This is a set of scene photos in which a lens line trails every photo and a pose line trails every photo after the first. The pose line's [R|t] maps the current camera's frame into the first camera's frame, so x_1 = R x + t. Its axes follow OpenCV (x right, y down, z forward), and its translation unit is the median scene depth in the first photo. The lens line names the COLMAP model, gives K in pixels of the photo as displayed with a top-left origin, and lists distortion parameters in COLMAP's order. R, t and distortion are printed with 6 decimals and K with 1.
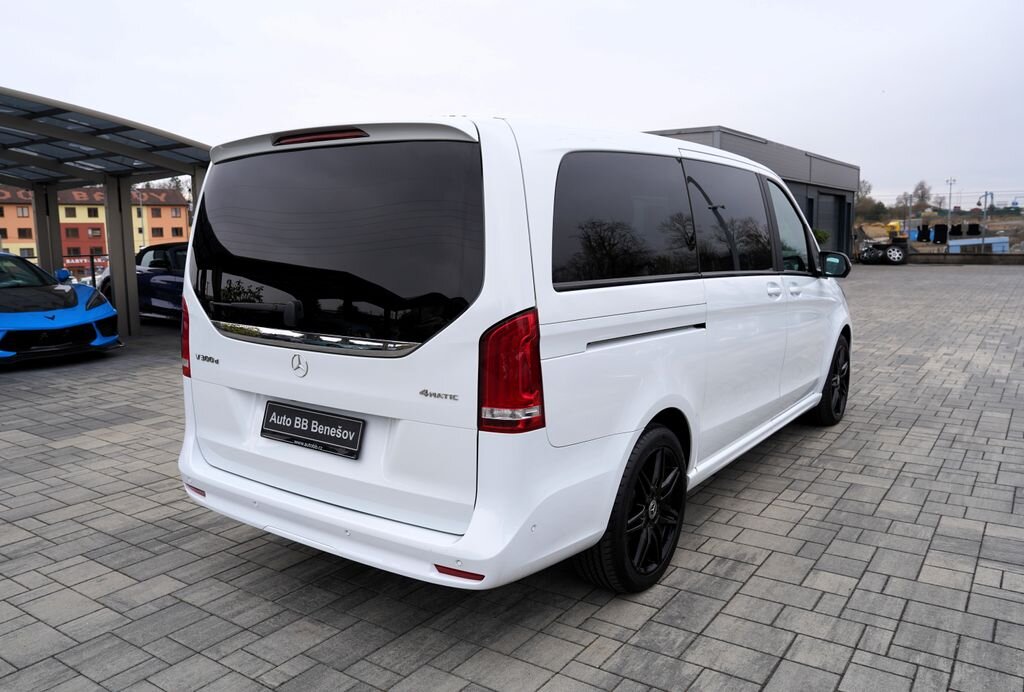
lens RADIAL K [[797.3, 0, 517.8], [0, 797.3, 337.3], [0, 0, 1]] dist [-0.088653, 0.097440]
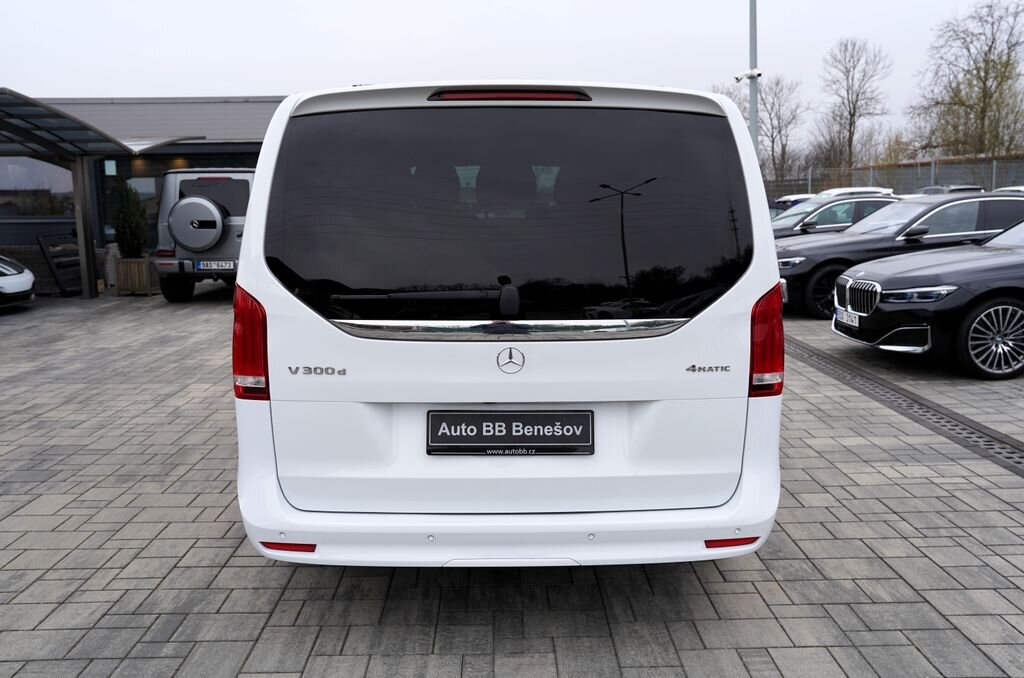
lens RADIAL K [[859.0, 0, 518.4], [0, 859.0, 325.1], [0, 0, 1]] dist [-0.078647, 0.132501]
pose [[0.812412, -0.080790, 0.577460, -0.672937], [0.080809, 0.996398, 0.025714, -0.021121], [-0.577457, 0.025774, 0.816014, 0.195328]]
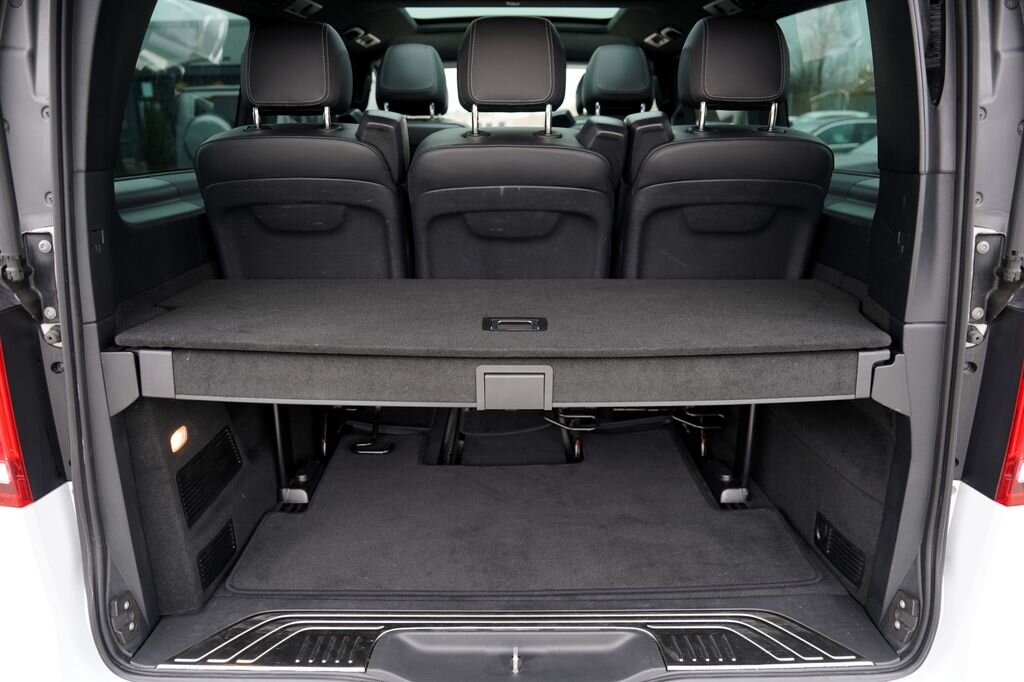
lens RADIAL K [[705.2, 0, 514.4], [0, 705.2, 336.9], [0, 0, 1]] dist [-0.042132, 0.000247]
pose [[0.822262, -0.160675, 0.545956, -0.372716], [0.076151, 0.981754, 0.174240, -0.064919], [-0.563991, -0.101696, 0.819495, 0.617853]]
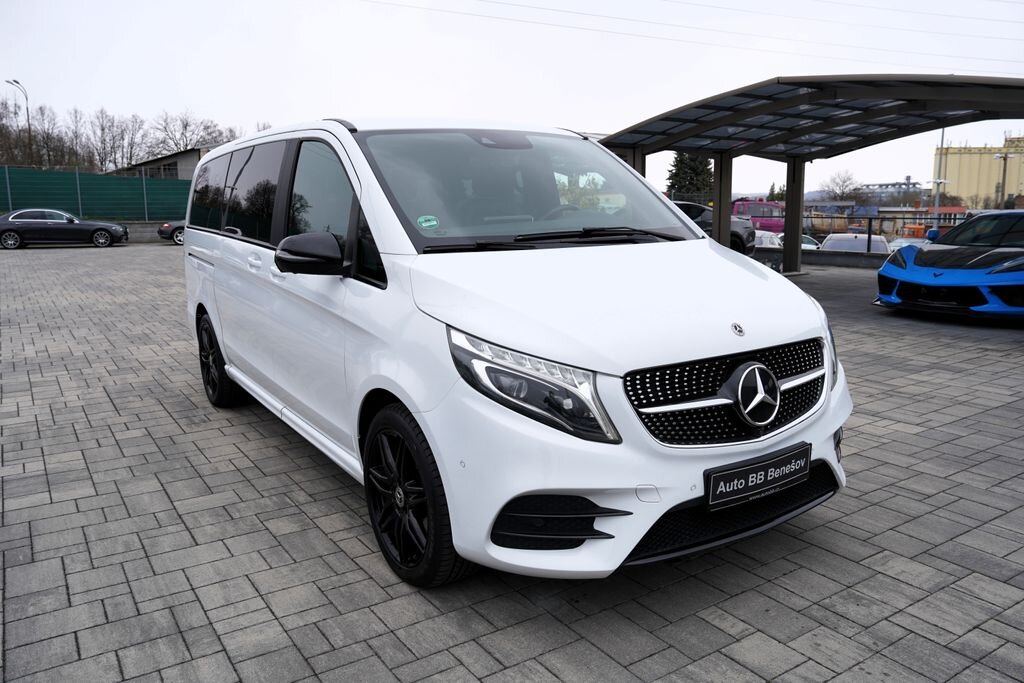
lens RADIAL K [[786.7, 0, 510.8], [0, 786.7, 330.3], [0, 0, 1]] dist [-0.085659, 0.100281]
pose [[-0.383471, 0.161759, -0.909276, 1.415673], [-0.109872, 0.969560, 0.218820, -0.288599], [0.916994, 0.183815, -0.354025, 2.115878]]
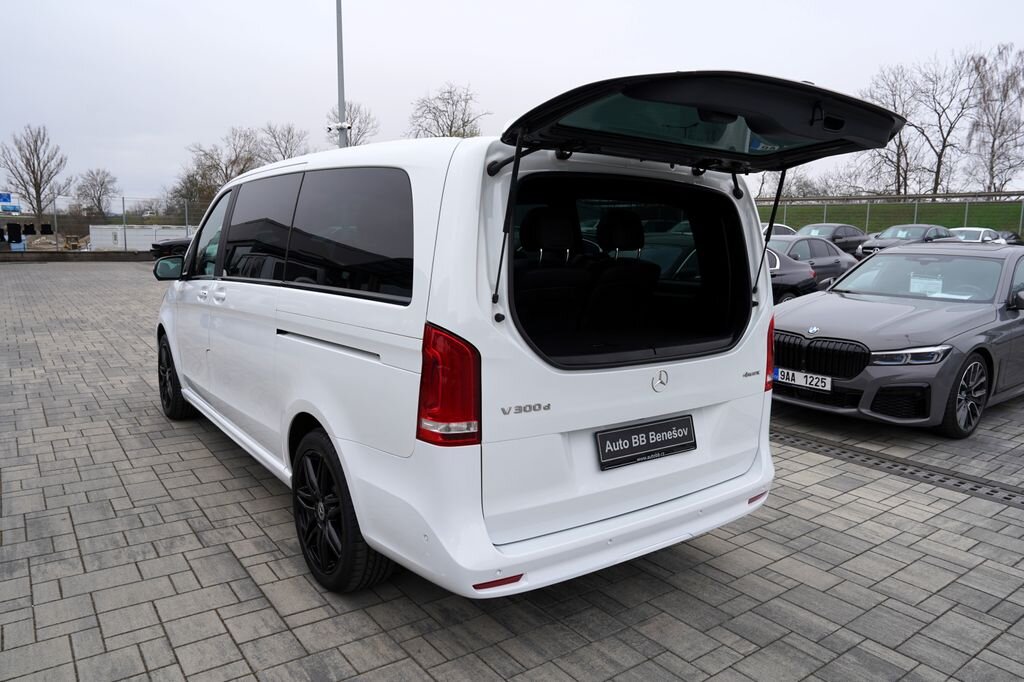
lens RADIAL K [[714.4, 0, 507.7], [0, 714.4, 331.3], [0, 0, 1]] dist [-0.107198, 0.090058]
pose [[0.334053, -0.113453, 0.935701, -1.010646], [0.102834, 0.991190, 0.083468, -0.106615], [-0.936928, 0.068339, 0.342777, 0.722569]]
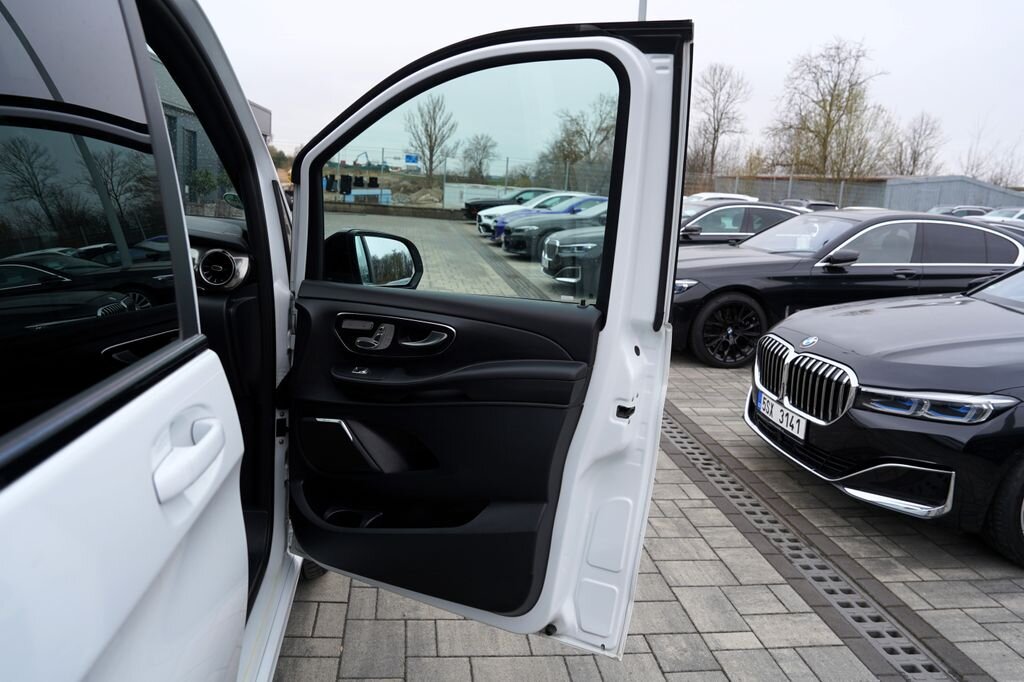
lens RADIAL K [[730.4, 0, 510.6], [0, 730.4, 335.4], [0, 0, 1]] dist [-0.114596, 0.082396]
pose [[0.740676, -0.068194, 0.668392, 0.334104], [0.009589, 0.995807, 0.090973, -0.135658], [-0.671794, -0.060973, 0.738225, 1.023305]]
